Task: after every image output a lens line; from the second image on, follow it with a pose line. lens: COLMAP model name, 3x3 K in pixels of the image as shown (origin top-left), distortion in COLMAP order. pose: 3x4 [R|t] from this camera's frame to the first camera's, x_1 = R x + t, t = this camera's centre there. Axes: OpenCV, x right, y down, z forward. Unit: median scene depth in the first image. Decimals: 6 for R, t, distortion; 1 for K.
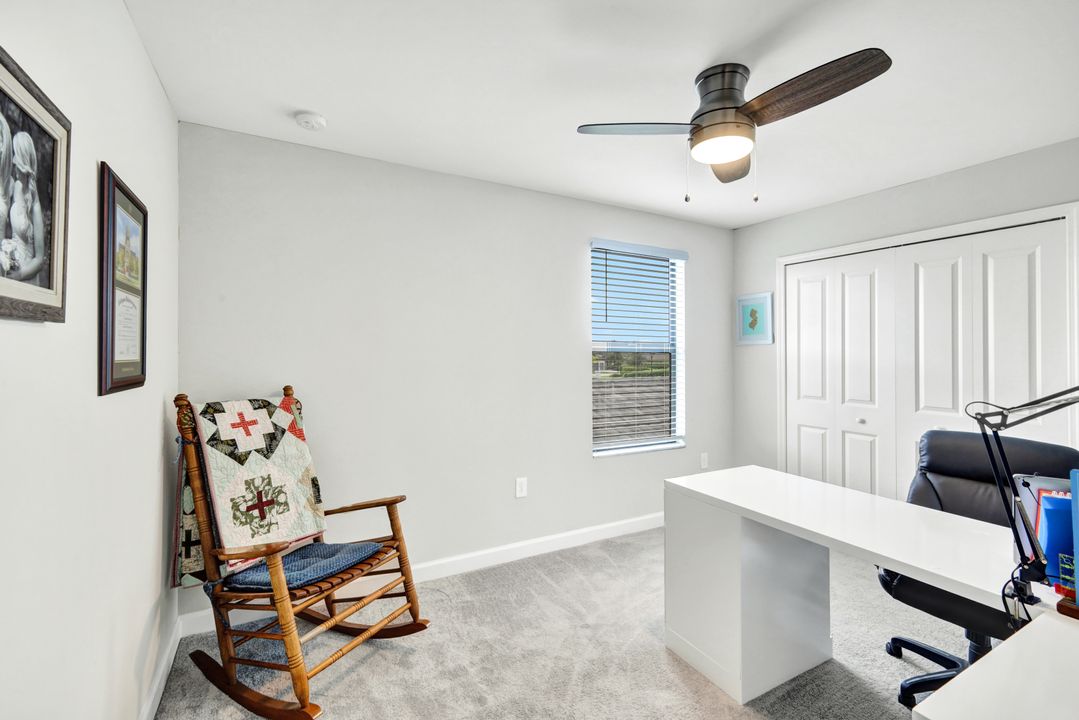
lens RADIAL K [[470.7, 0, 537.9], [0, 470.7, 353.1], [0, 0, 1]] dist [0.005213, 0.000438]
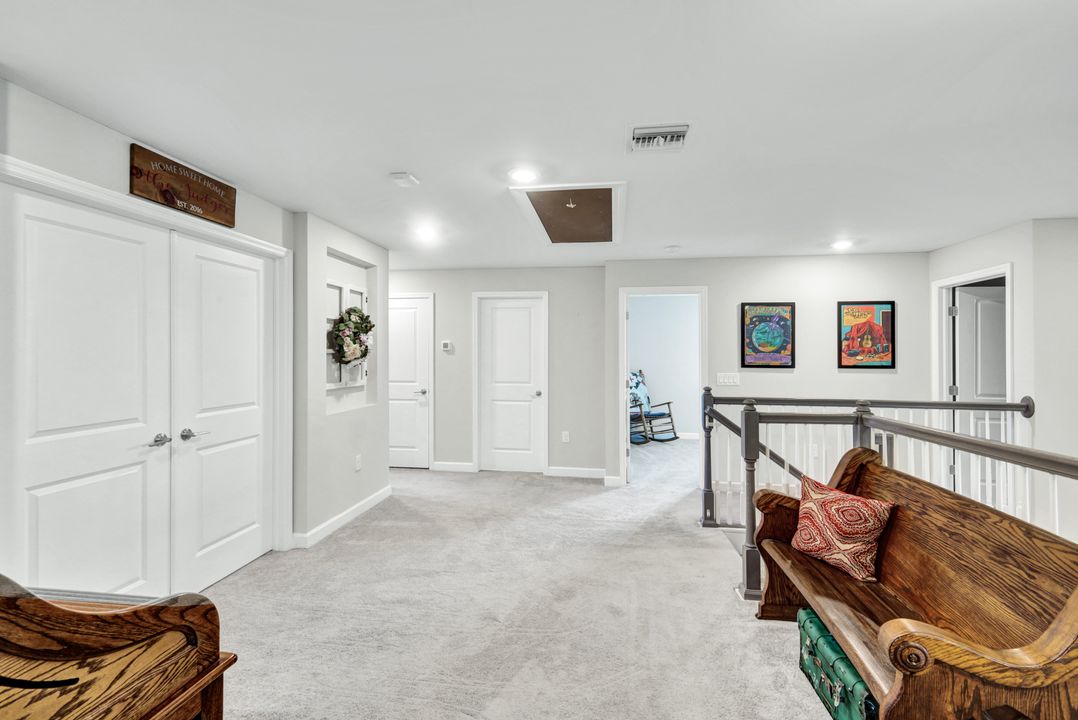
lens RADIAL K [[470.3, 0, 539.2], [0, 470.3, 357.0], [0, 0, 1]] dist [0.005213, 0.000438]
pose [[0.790249, -0.012662, -0.612655, 1.080714], [0.013996, 0.999899, -0.002613, -0.029384], [0.612626, -0.006510, 0.790346, -2.364392]]
